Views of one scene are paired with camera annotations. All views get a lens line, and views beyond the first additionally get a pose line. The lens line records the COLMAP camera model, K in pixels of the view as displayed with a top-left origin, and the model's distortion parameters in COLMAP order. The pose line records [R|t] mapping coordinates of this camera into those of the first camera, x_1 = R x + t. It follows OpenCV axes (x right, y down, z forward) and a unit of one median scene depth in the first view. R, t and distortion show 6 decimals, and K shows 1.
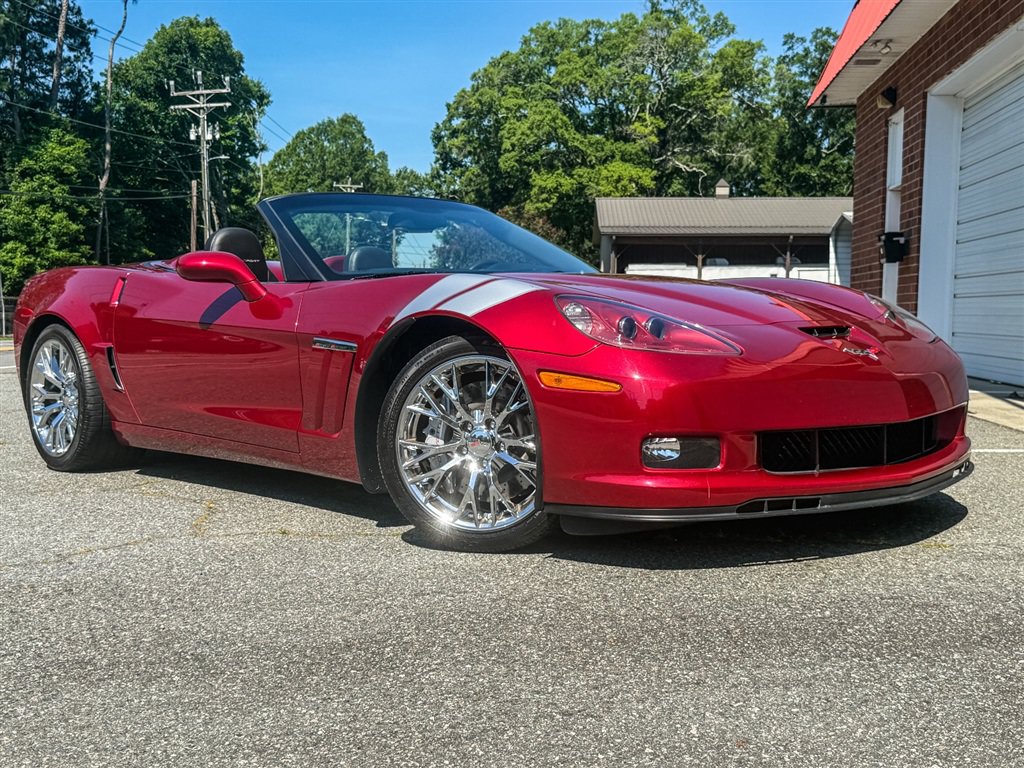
lens RADIAL K [[1188.4, 0, 516.0], [0, 1188.4, 395.4], [0, 0, 1]] dist [0.187137, -0.475690]
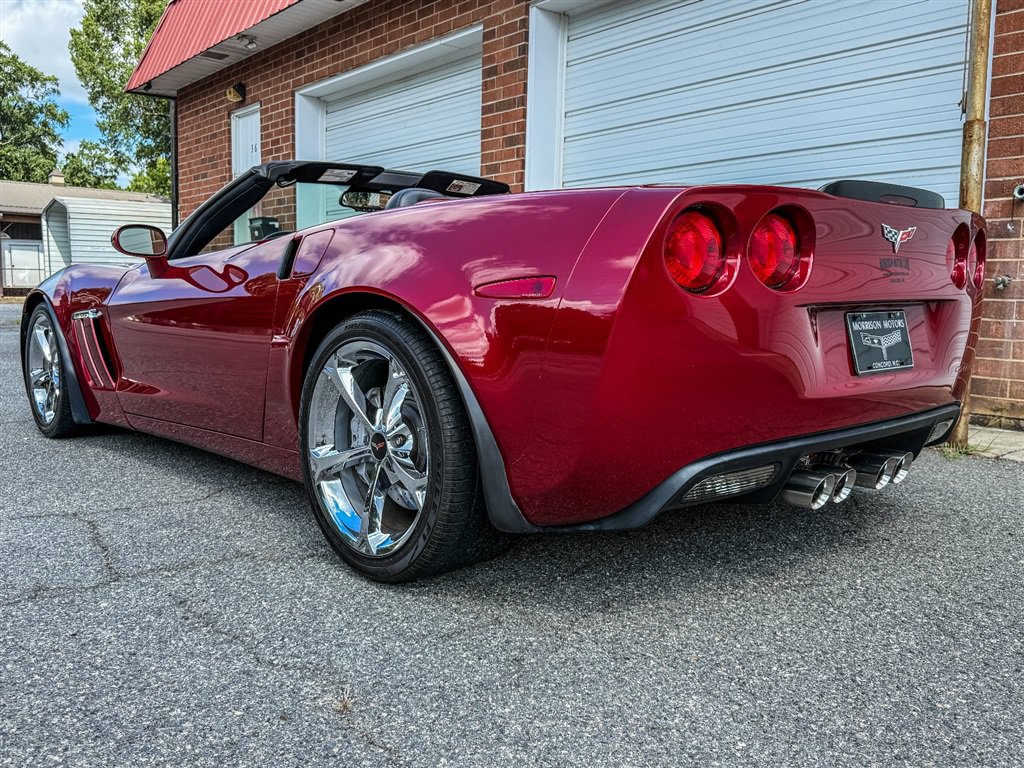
lens RADIAL K [[890.9, 0, 515.0], [0, 890.9, 394.4], [0, 0, 1]] dist [0.062091, -0.110964]
pose [[0.709717, -0.068360, 0.701162, -0.024379], [0.031244, 0.997356, 0.065612, -0.003997], [-0.703794, -0.024659, 0.709976, 0.054384]]
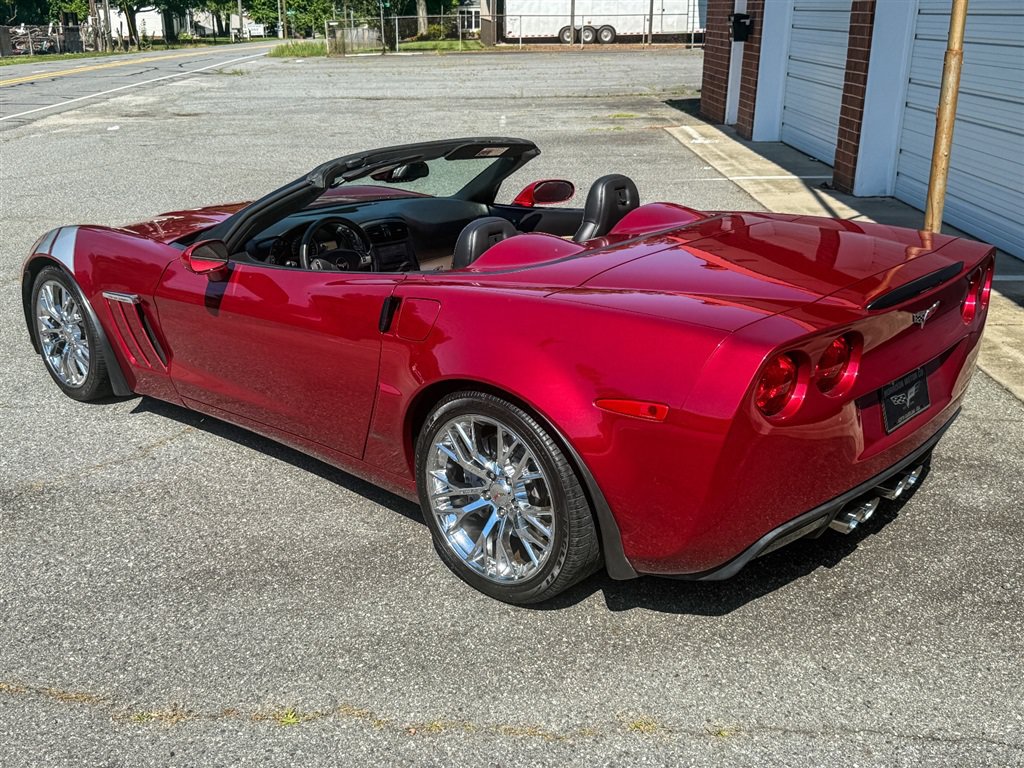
lens RADIAL K [[1047.6, 0, 510.5], [0, 1047.6, 390.2], [0, 0, 1]] dist [0.174760, -0.419888]
pose [[0.995189, -0.037774, 0.090402, -0.003061], [0.011696, 0.961896, 0.273167, -0.015175], [-0.097276, -0.270795, 0.957709, -0.012589]]
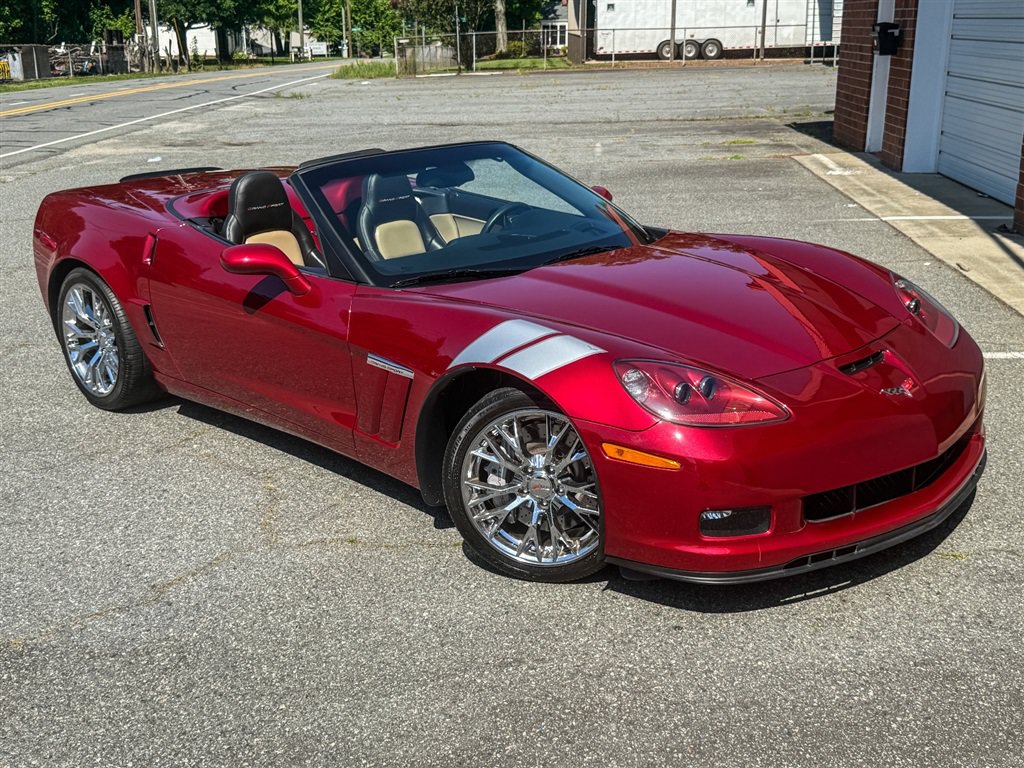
lens RADIAL K [[1187.5, 0, 516.1], [0, 1187.5, 391.4], [0, 0, 1]] dist [0.193290, -0.498203]
pose [[0.999359, -0.024007, 0.026548, -0.004298], [0.017379, 0.973868, 0.226449, -0.015644], [-0.031291, -0.225843, 0.973661, -0.001471]]
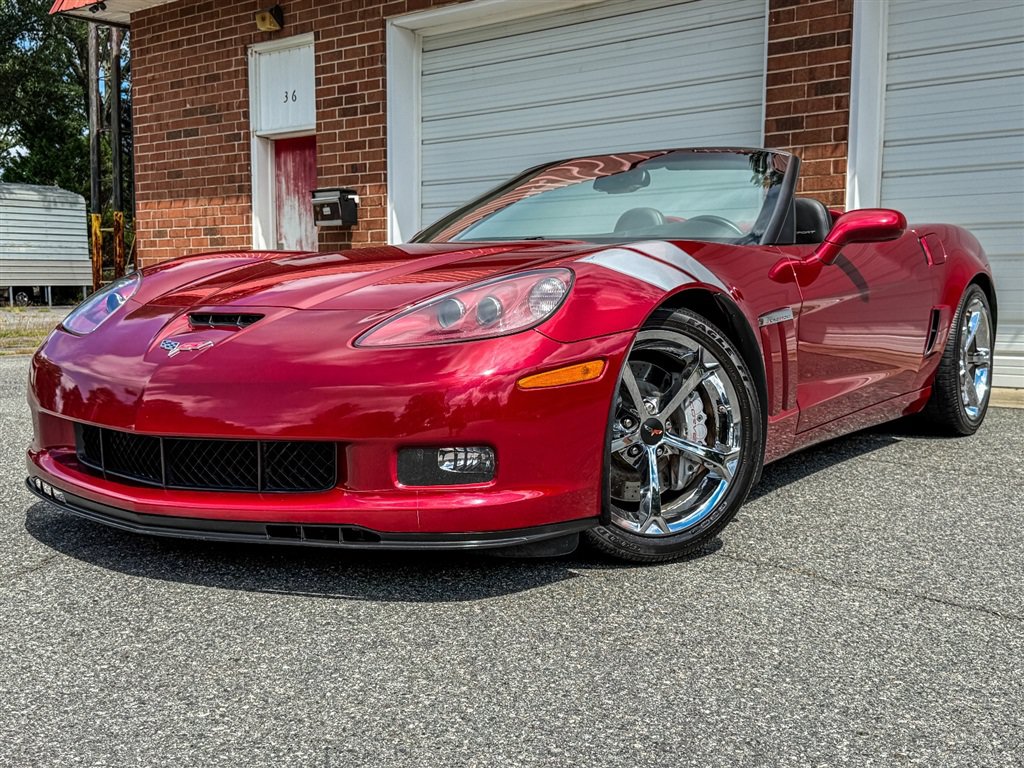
lens RADIAL K [[1147.6, 0, 519.3], [0, 1147.6, 385.3], [0, 0, 1]] dist [0.218321, -0.539162]
pose [[0.565685, -0.065946, 0.821980, -0.058859], [0.055877, 0.997572, 0.041579, -0.006126], [-0.822726, 0.022409, 0.567996, 0.099322]]
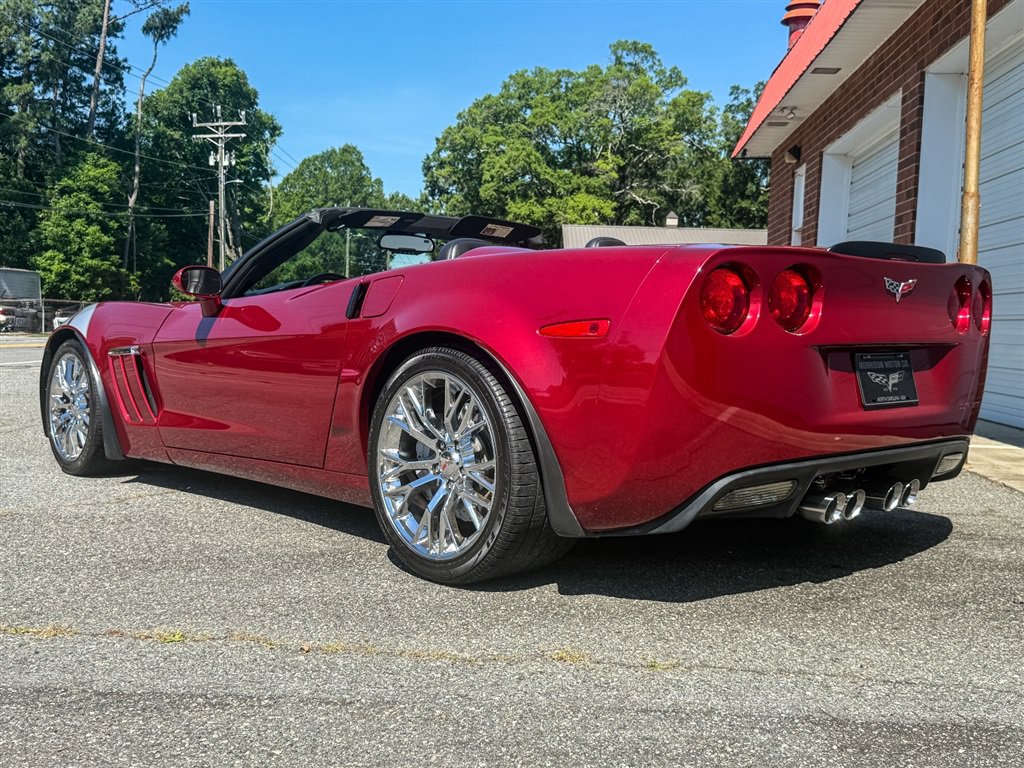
lens RADIAL K [[1047.6, 0, 510.5], [0, 1047.6, 390.2], [0, 0, 1]] dist [0.174760, -0.419888]
pose [[0.999599, 0.022388, 0.017349, 0.002683], [-0.022307, 0.999739, -0.004866, 0.000202], [-0.017454, 0.004477, 0.999838, -0.012867]]
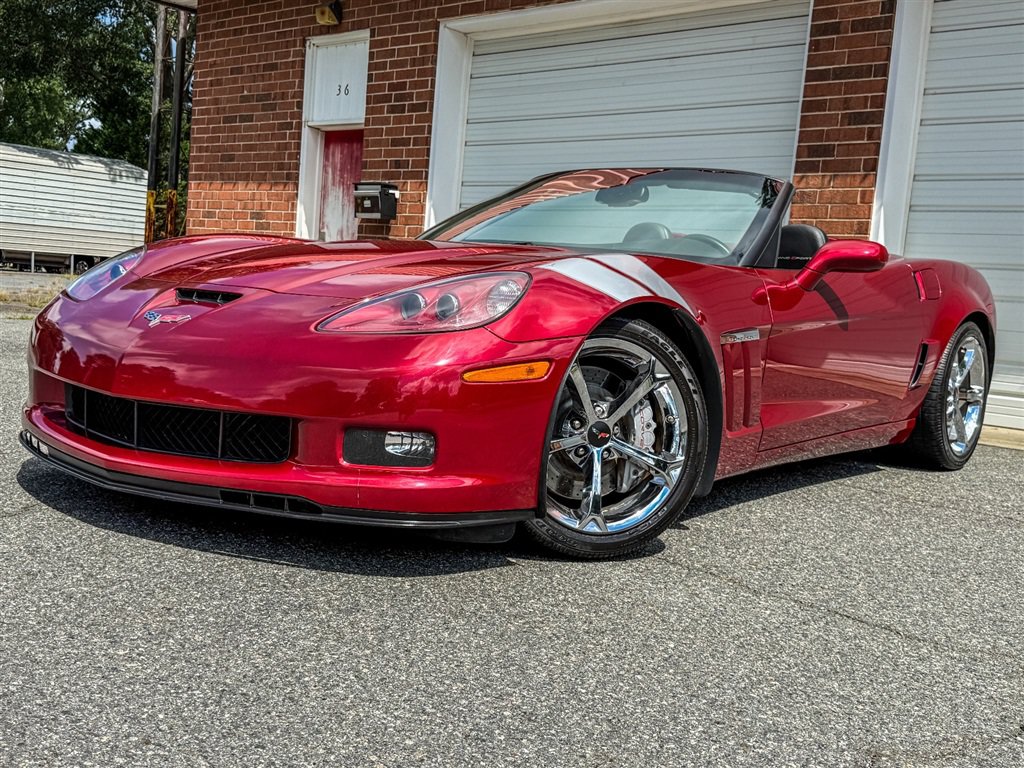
lens RADIAL K [[1146.9, 0, 512.8], [0, 1146.9, 379.7], [0, 0, 1]] dist [0.222475, -0.559568]
pose [[0.605667, -0.011511, 0.795635, -0.058699], [-0.023355, 0.999207, 0.032234, -0.005840], [-0.795375, -0.038105, 0.604918, 0.095072]]
